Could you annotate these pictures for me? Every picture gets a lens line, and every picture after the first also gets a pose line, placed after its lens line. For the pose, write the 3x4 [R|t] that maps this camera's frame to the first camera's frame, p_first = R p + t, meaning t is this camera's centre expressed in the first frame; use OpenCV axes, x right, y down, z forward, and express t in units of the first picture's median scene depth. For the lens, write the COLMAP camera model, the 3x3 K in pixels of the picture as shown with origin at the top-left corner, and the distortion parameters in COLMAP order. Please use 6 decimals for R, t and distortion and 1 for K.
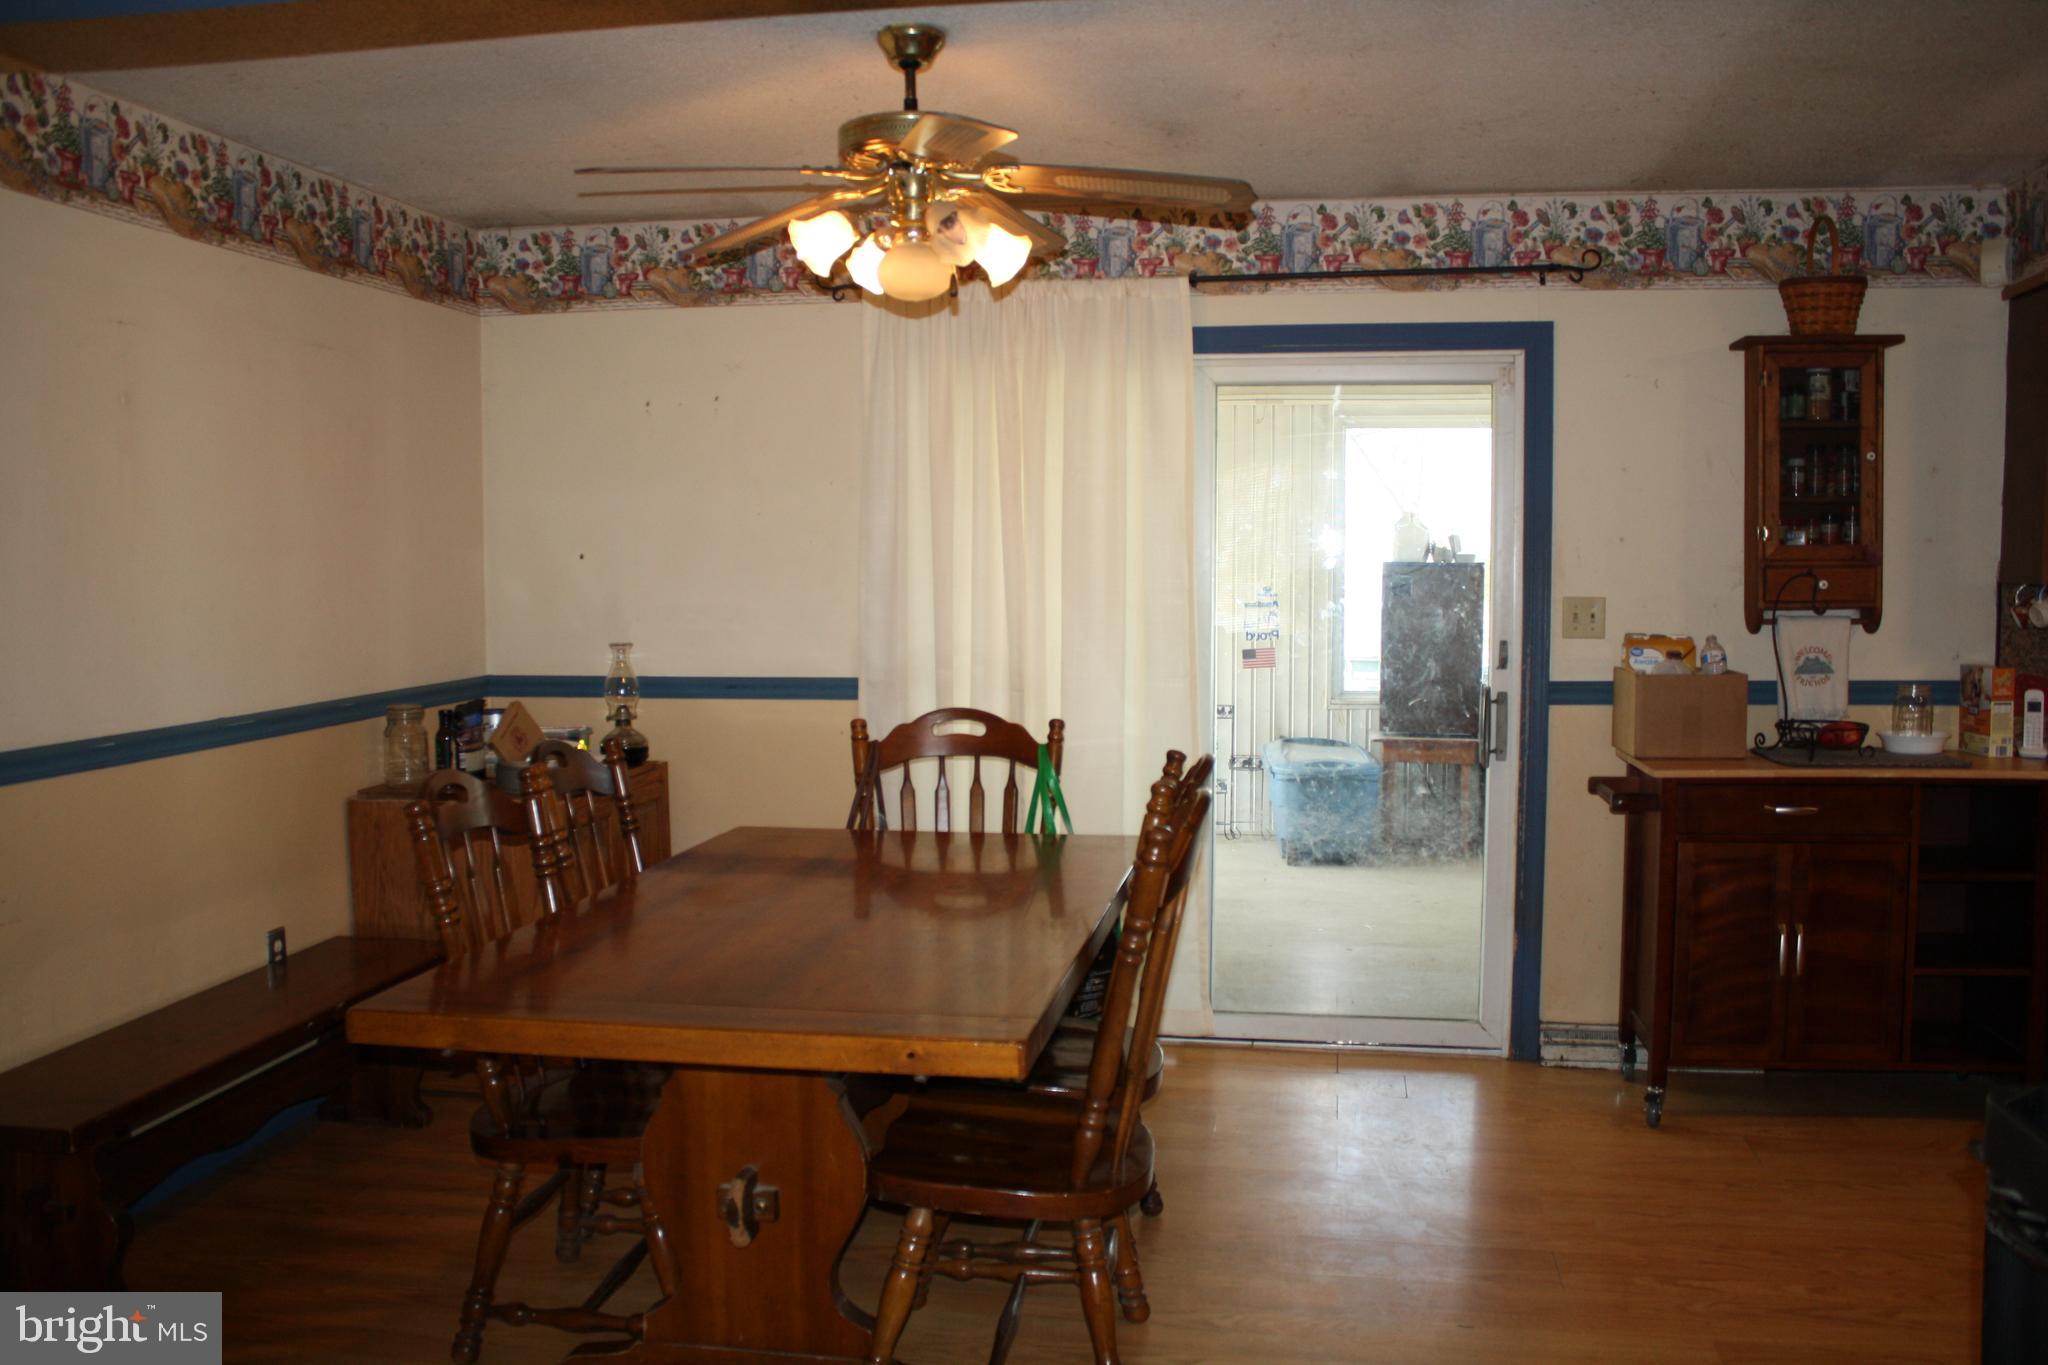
lens RADIAL K [[1734.6, 0, 1016.1], [0, 1734.6, 680.4], [0, 0, 1]] dist [-0.163509, 0.145079]
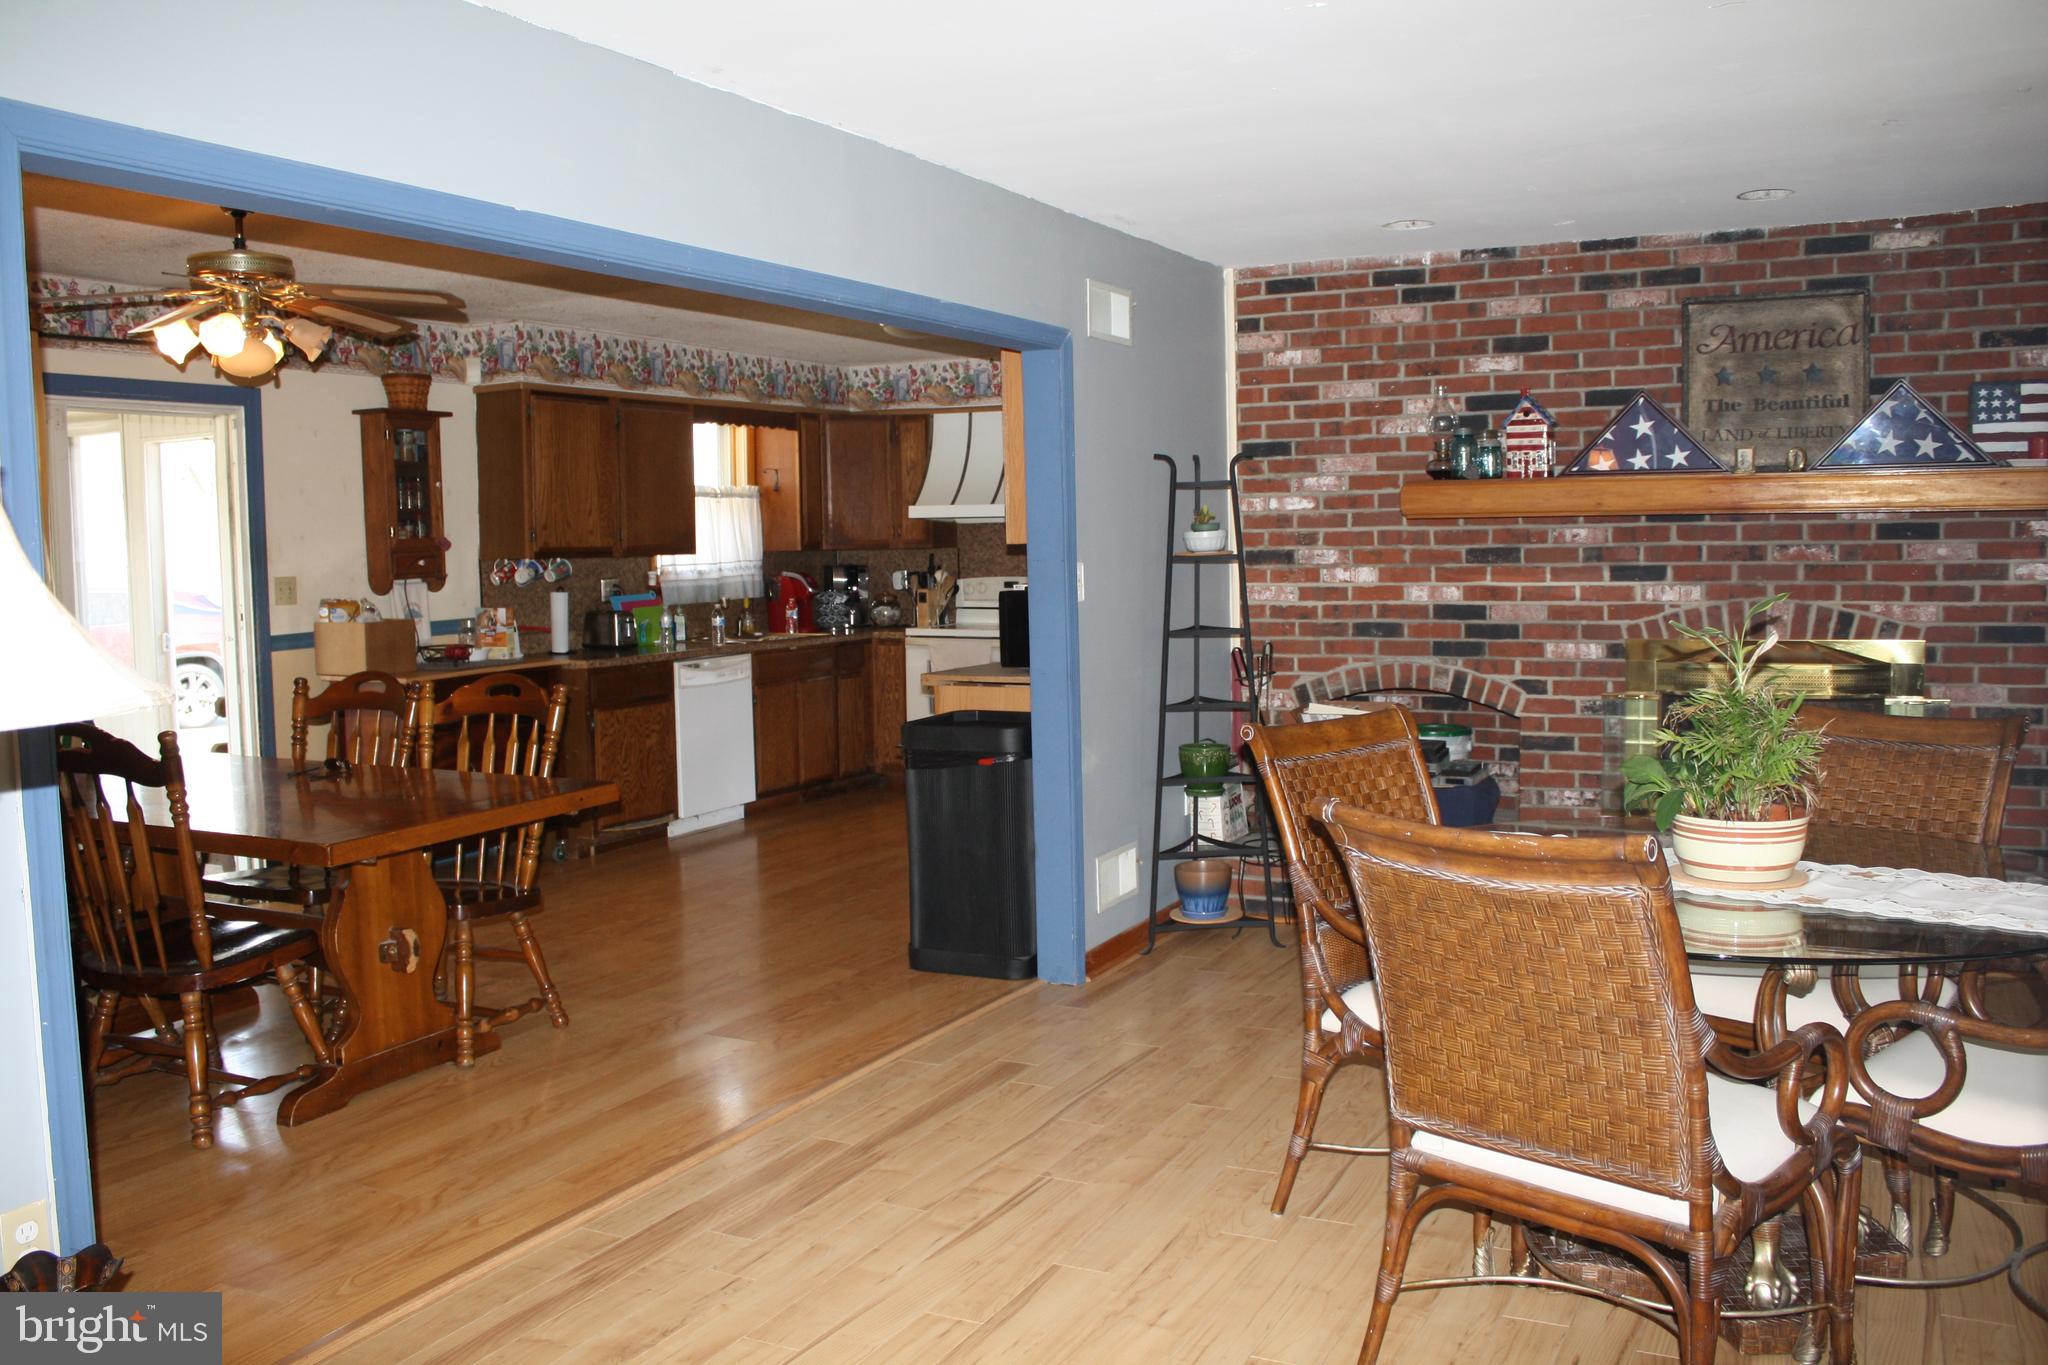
lens RADIAL K [[1734.6, 0, 1024.8], [0, 1734.6, 676.5], [0, 0, 1]] dist [-0.163509, 0.145079]
pose [[0.286681, -0.079774, 0.954699, -0.914174], [0.085354, 0.994691, 0.057485, 0.007372], [-0.954216, 0.065007, 0.291967, -0.028269]]
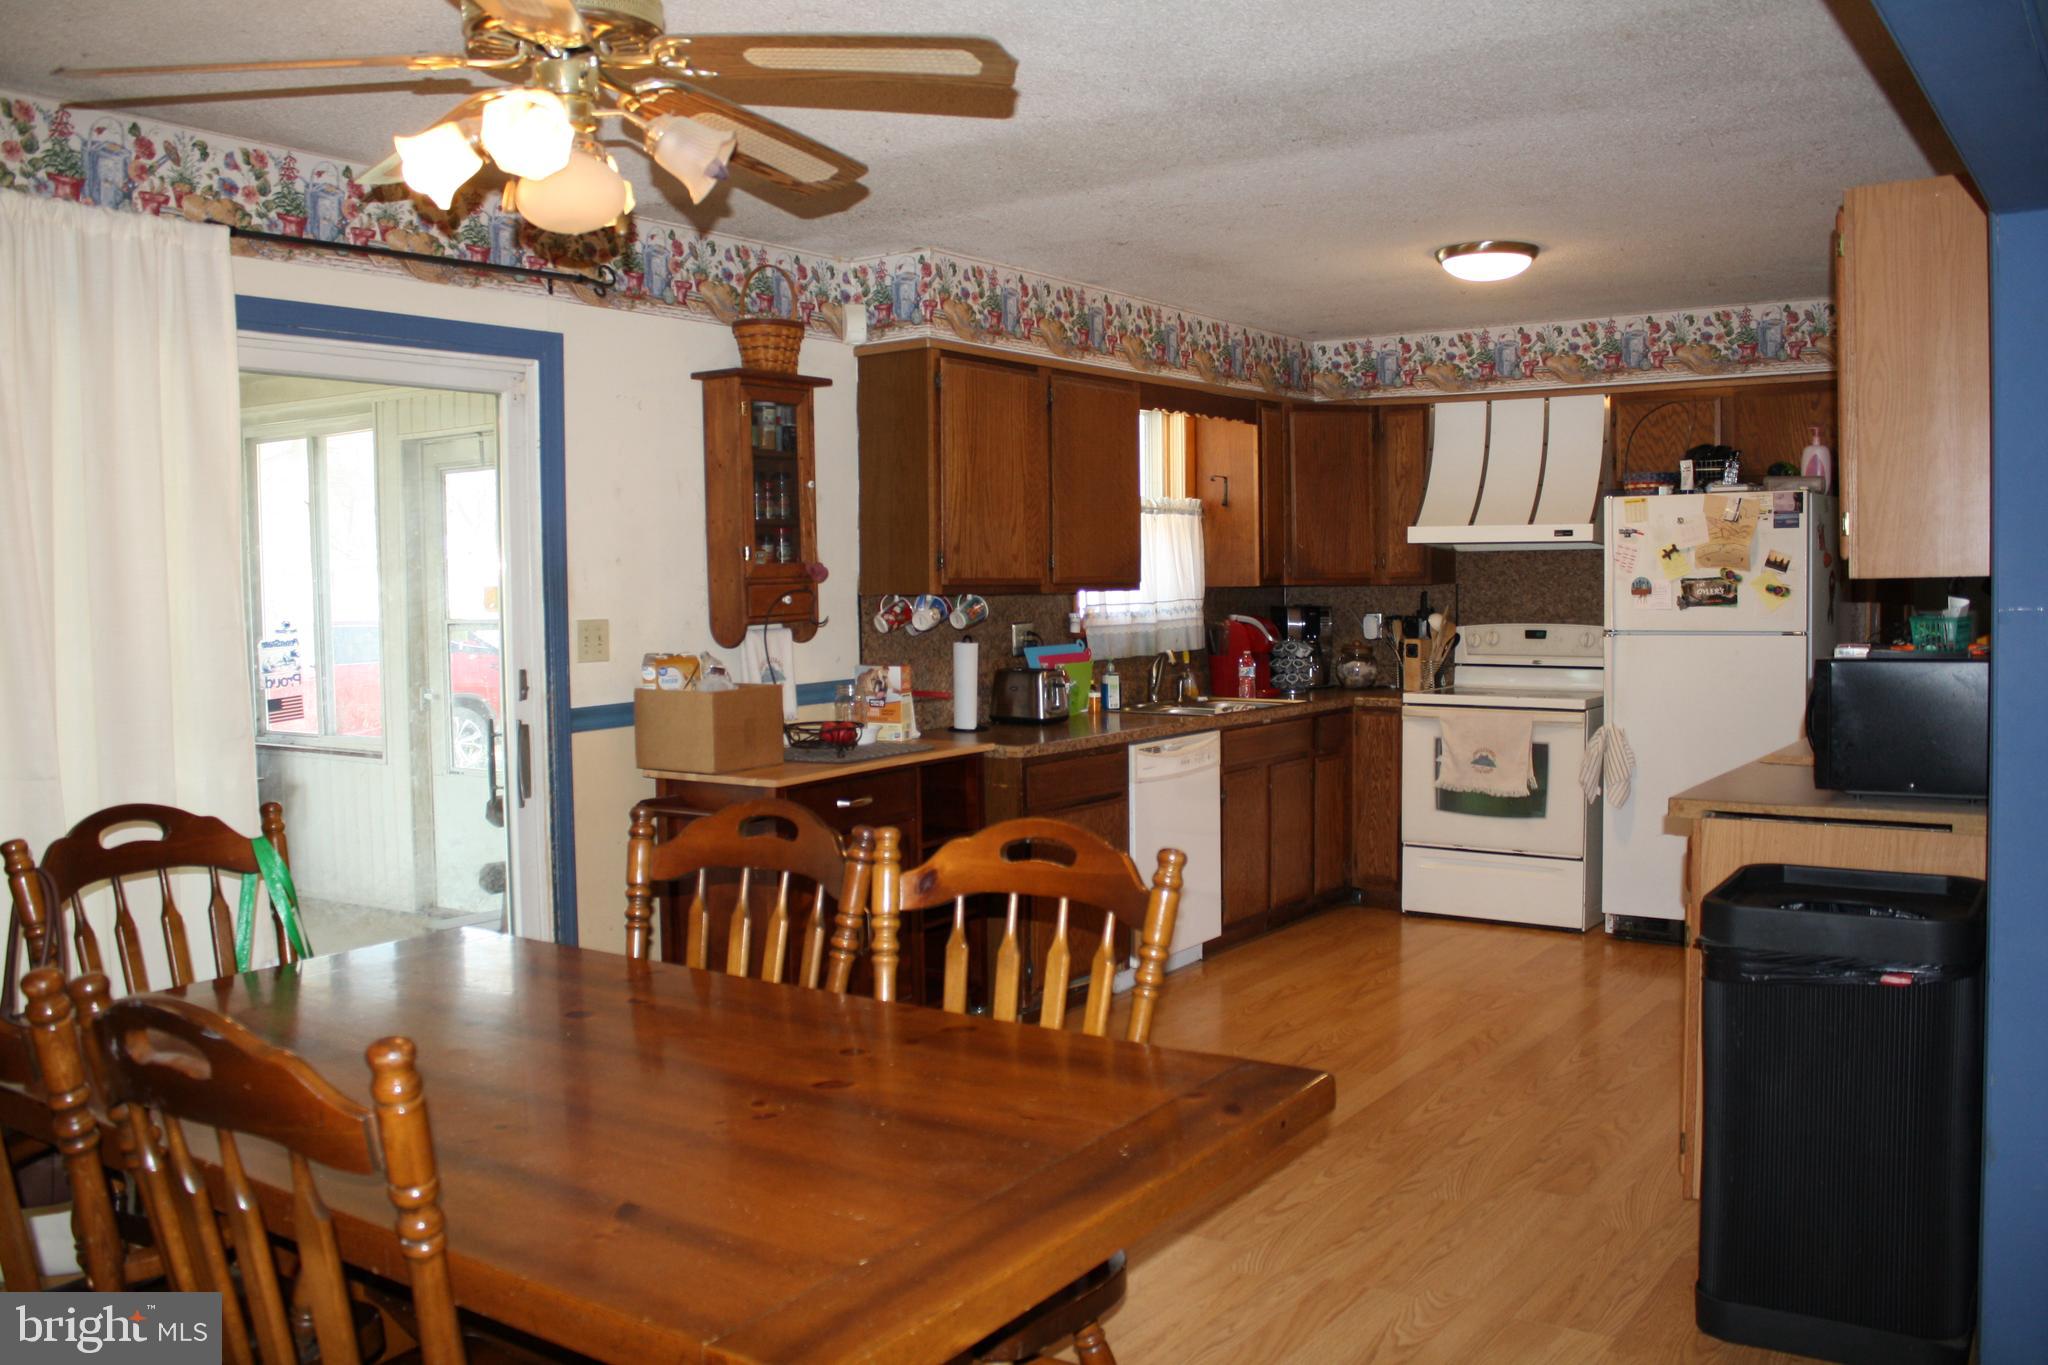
lens RADIAL K [[1734.6, 0, 1026.1], [0, 1734.6, 677.5], [0, 0, 1]] dist [-0.163509, 0.145079]
pose [[0.416128, -0.056803, 0.907530, -0.472076], [0.078914, 0.996537, 0.026190, -0.023137], [-0.905875, 0.060718, 0.419170, 0.382485]]
